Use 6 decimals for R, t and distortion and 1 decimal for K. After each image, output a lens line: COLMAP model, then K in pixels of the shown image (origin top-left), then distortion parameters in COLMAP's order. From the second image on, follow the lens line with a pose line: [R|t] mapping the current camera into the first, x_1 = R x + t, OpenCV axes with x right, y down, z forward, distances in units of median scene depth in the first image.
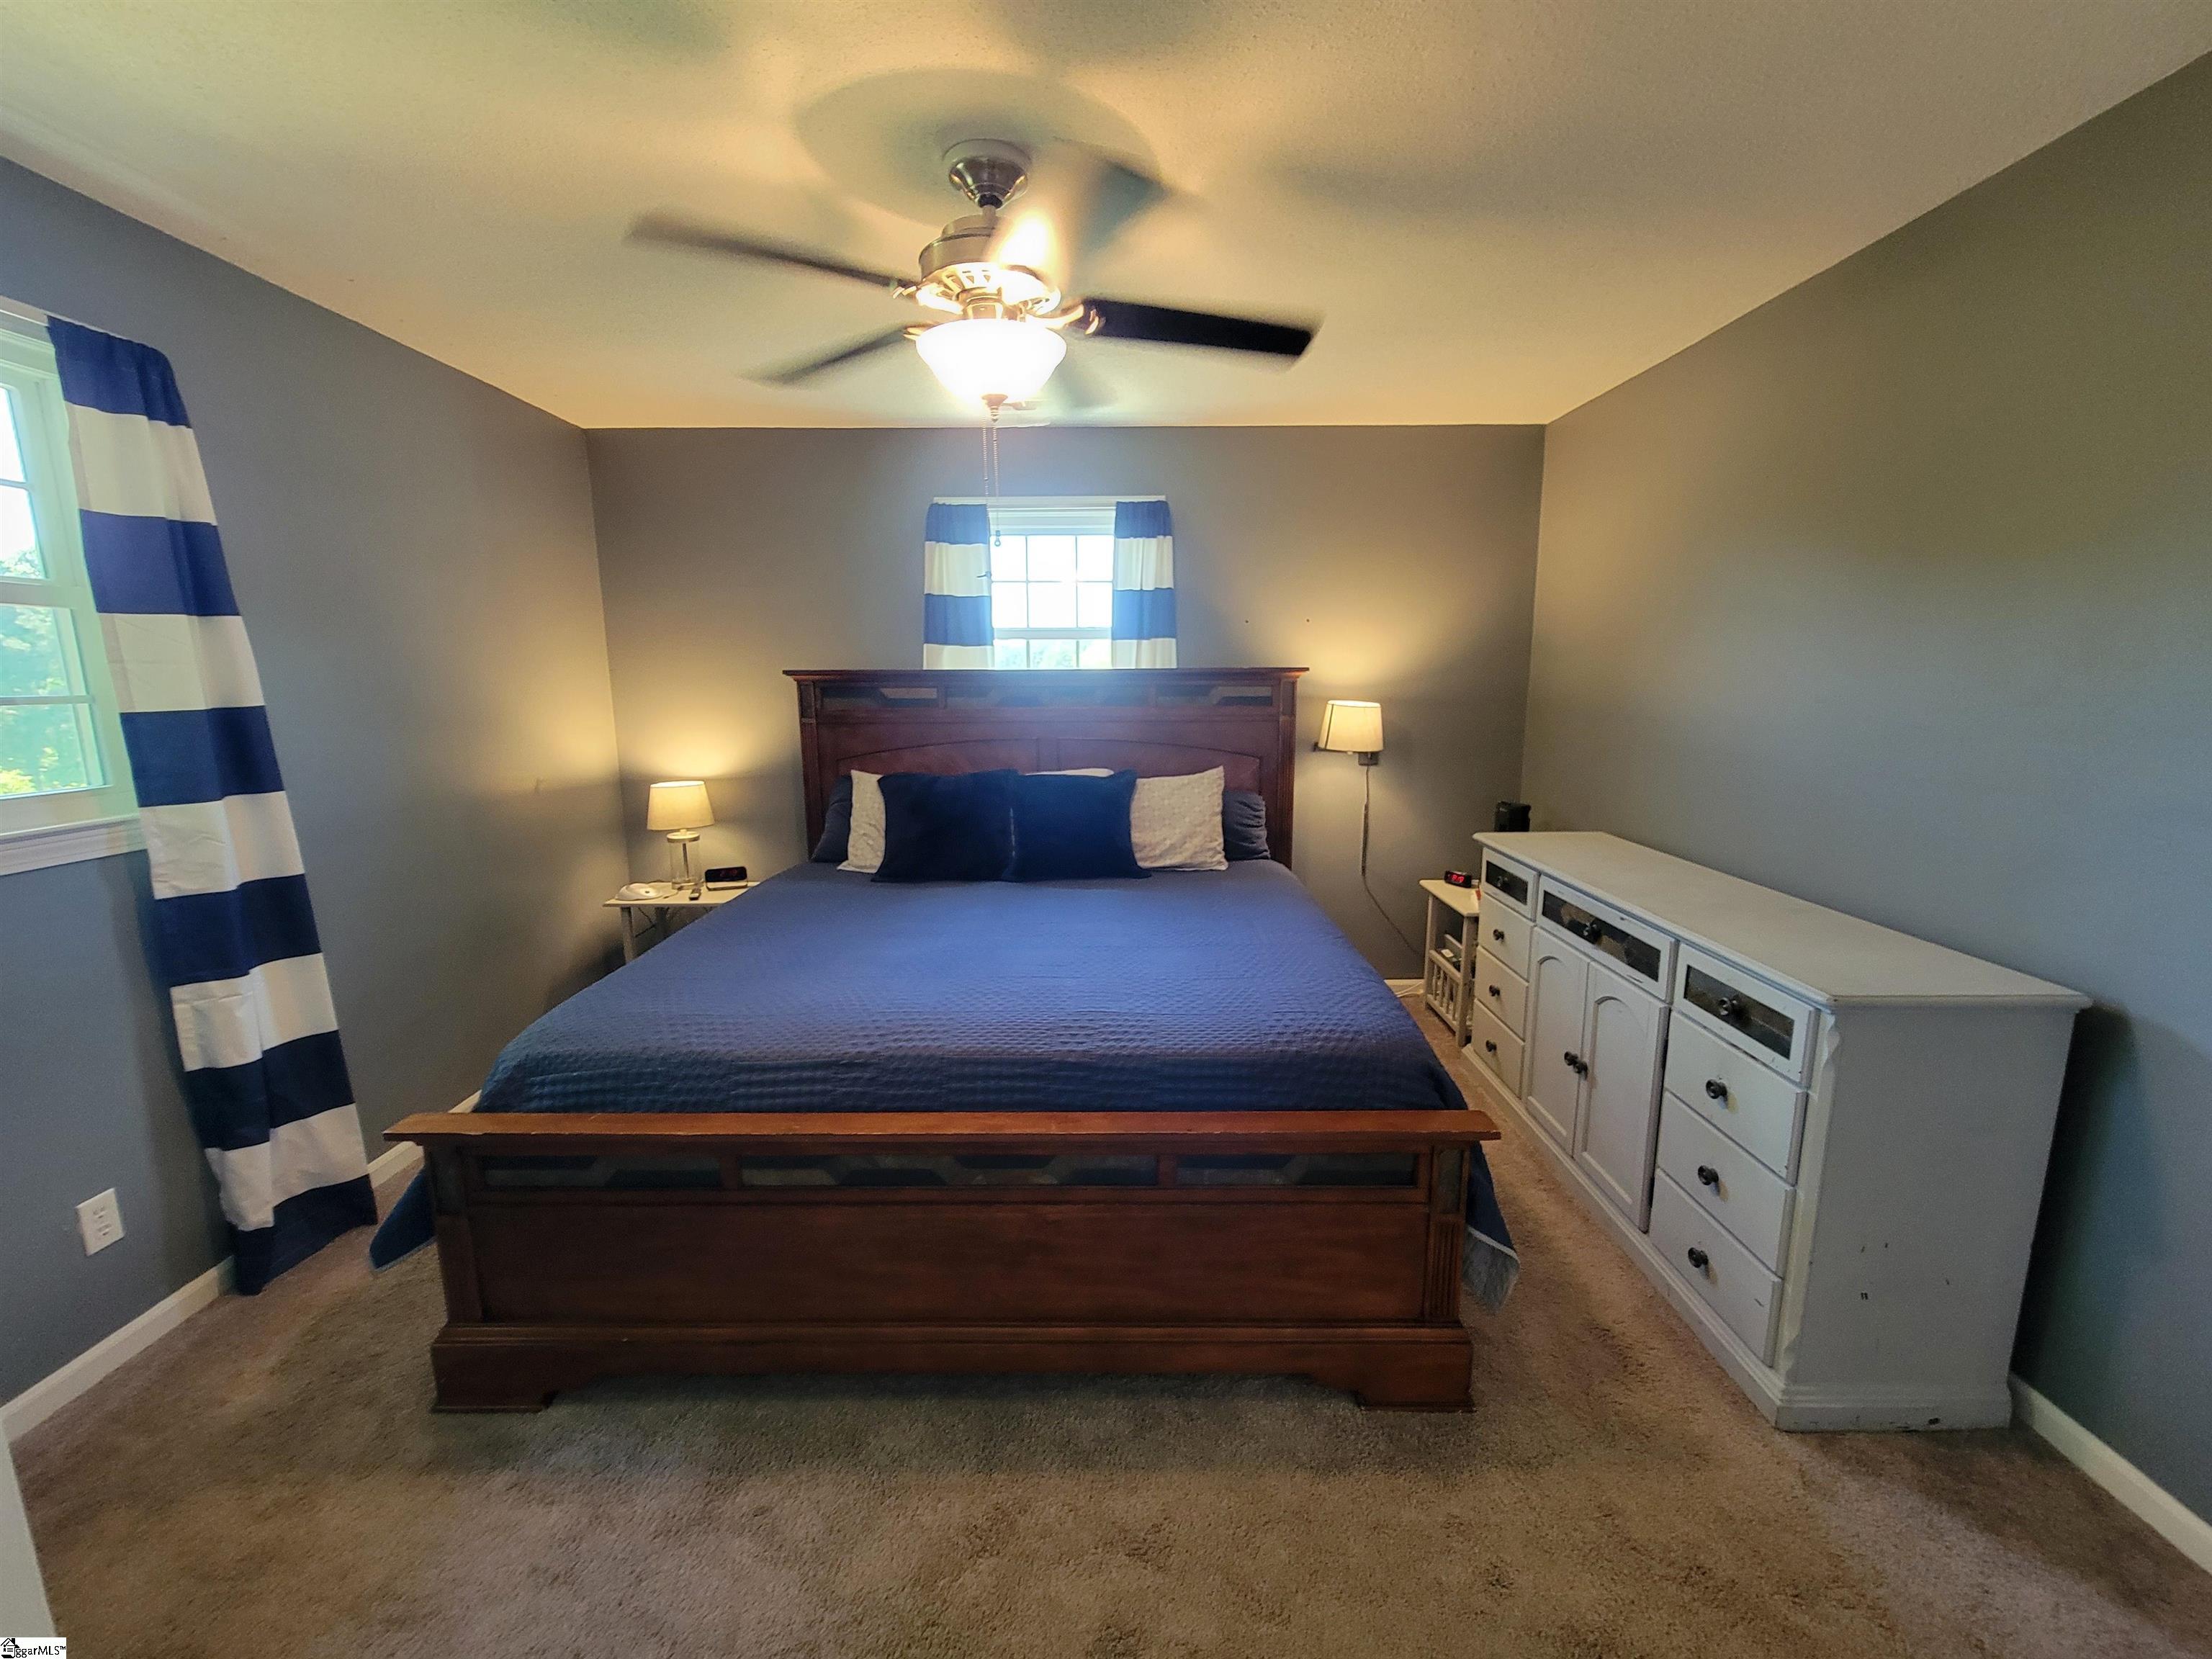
lens RADIAL K [[912.5, 0, 1112.9], [0, 912.5, 830.9], [0, 0, 1]] dist [-0.002645, -0.000496]
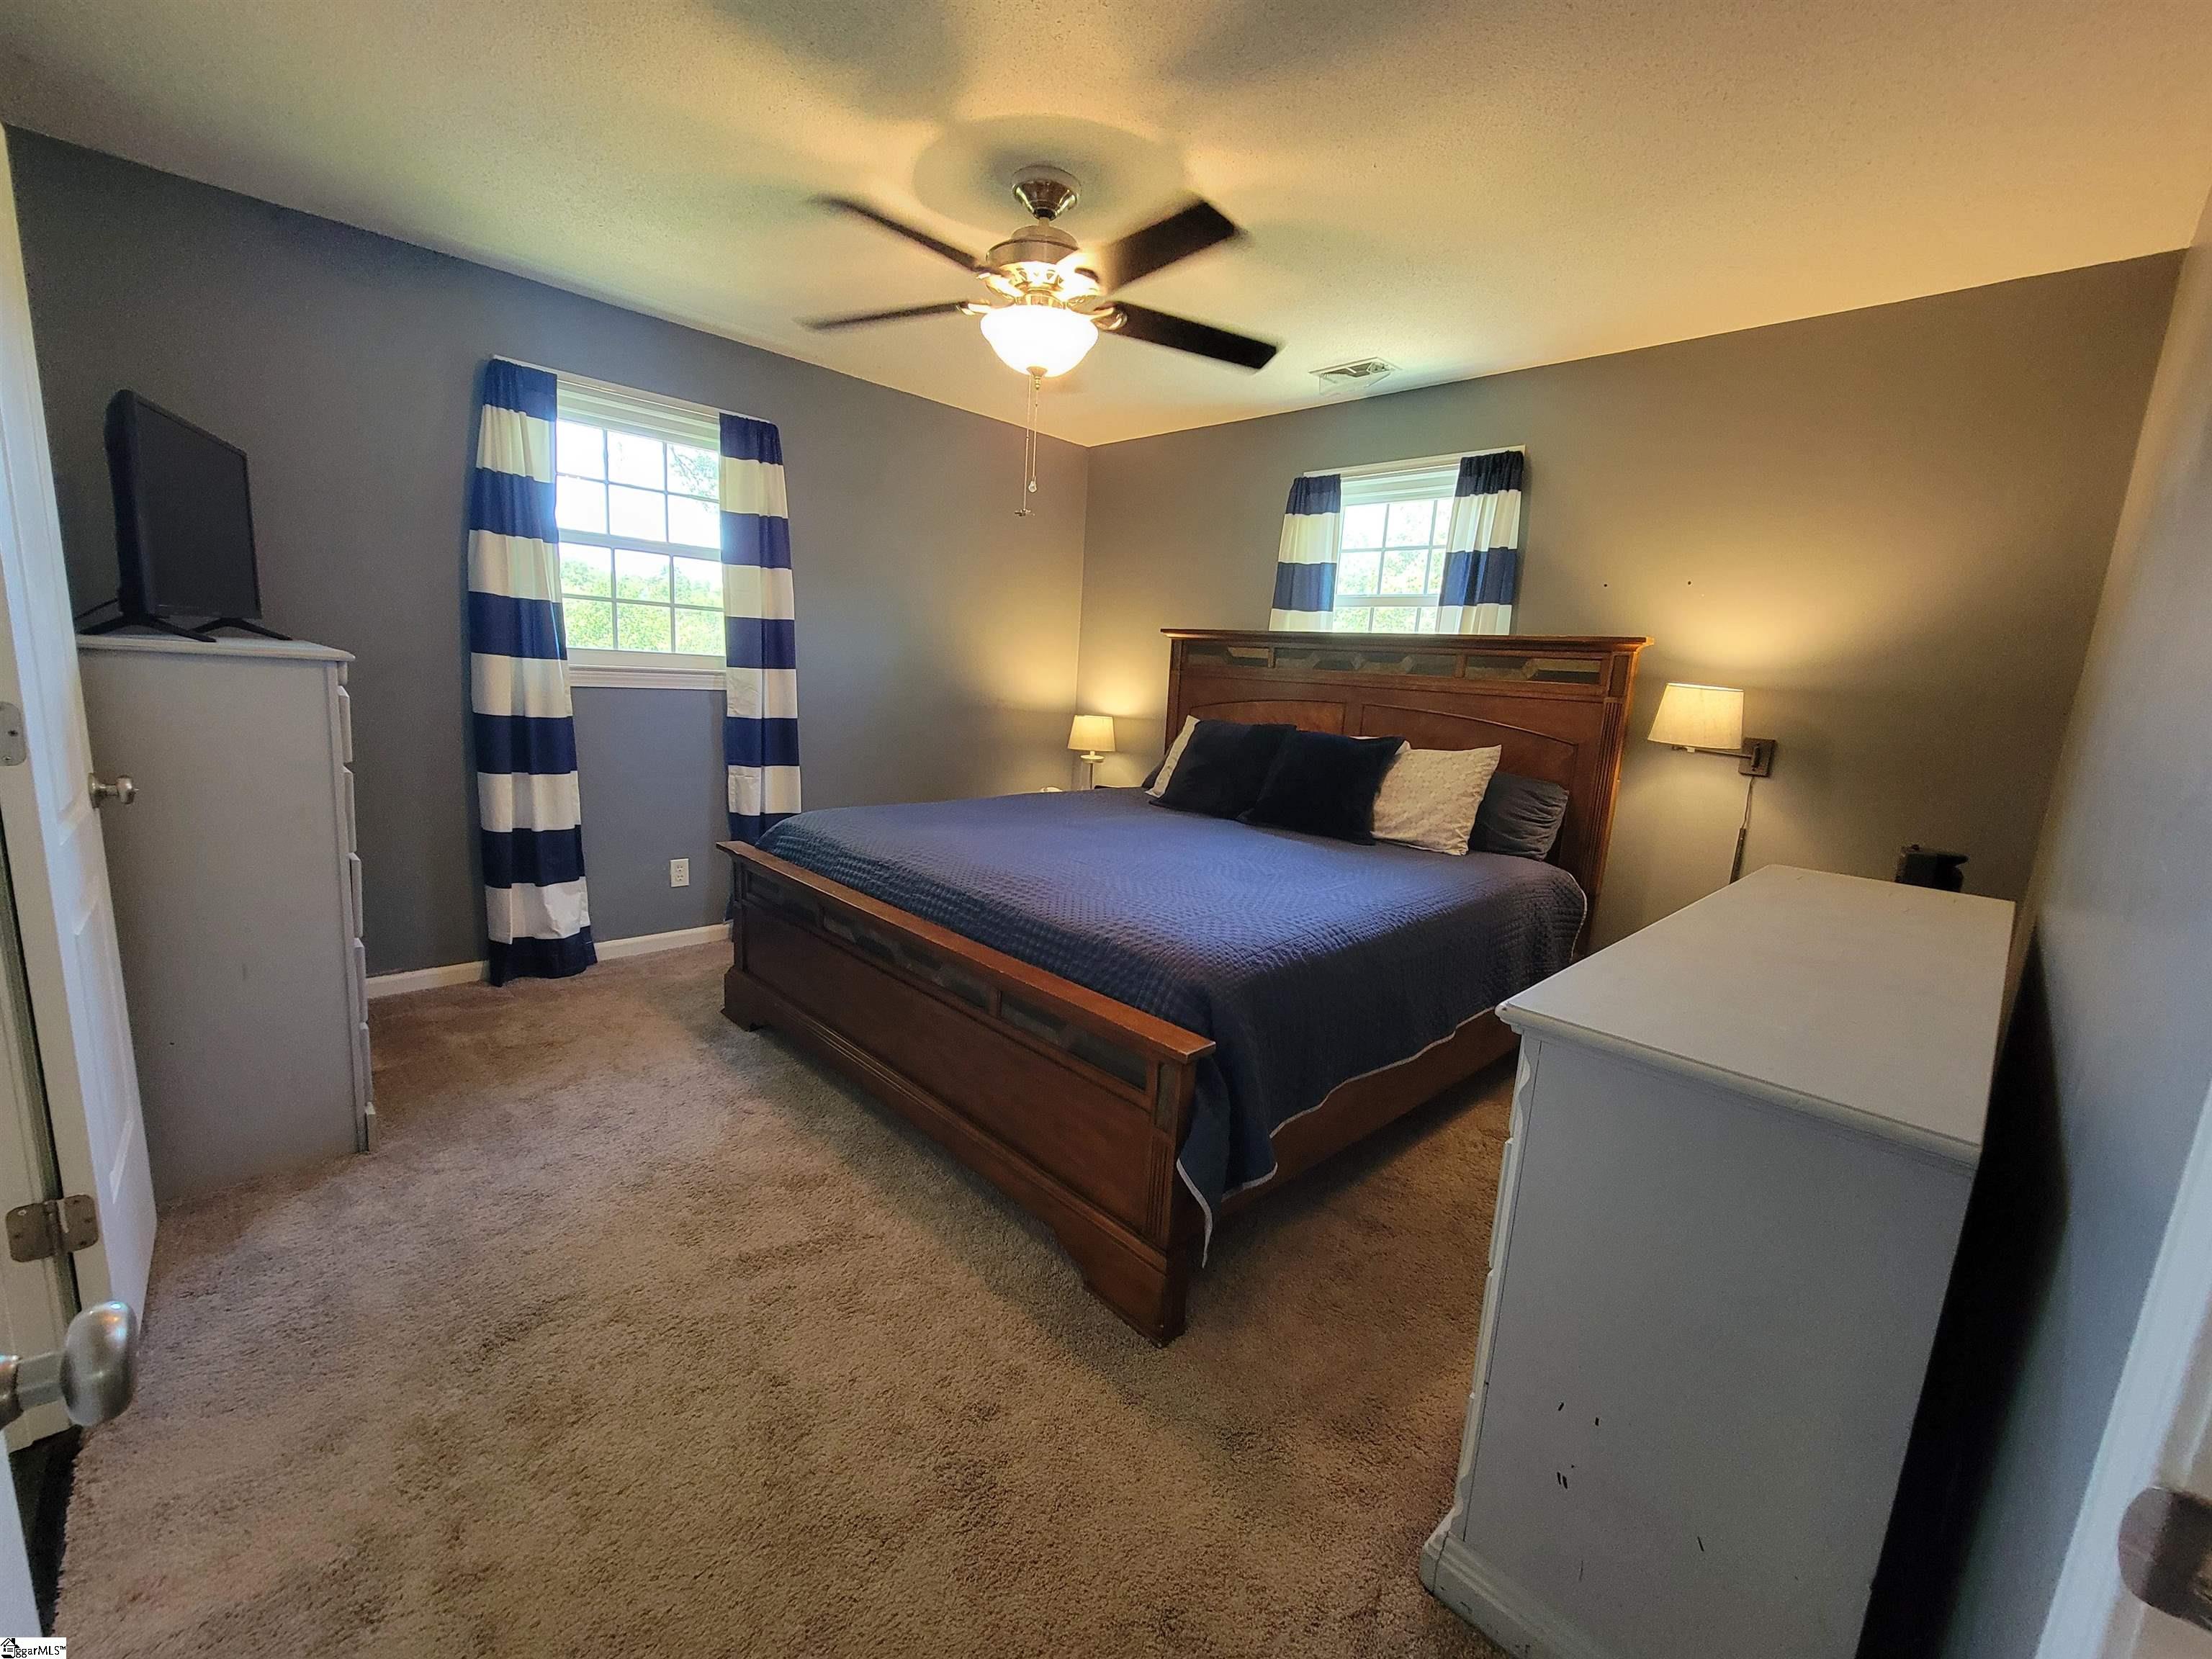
lens RADIAL K [[904.6, 0, 1114.8], [0, 904.6, 832.4], [0, 0, 1]] dist [-0.007004, 0.004628]
pose [[0.704090, 0.173134, -0.688681, 0.824496], [-0.183917, 0.981191, 0.058639, 0.051358], [0.685880, 0.085373, 0.722689, 0.207933]]
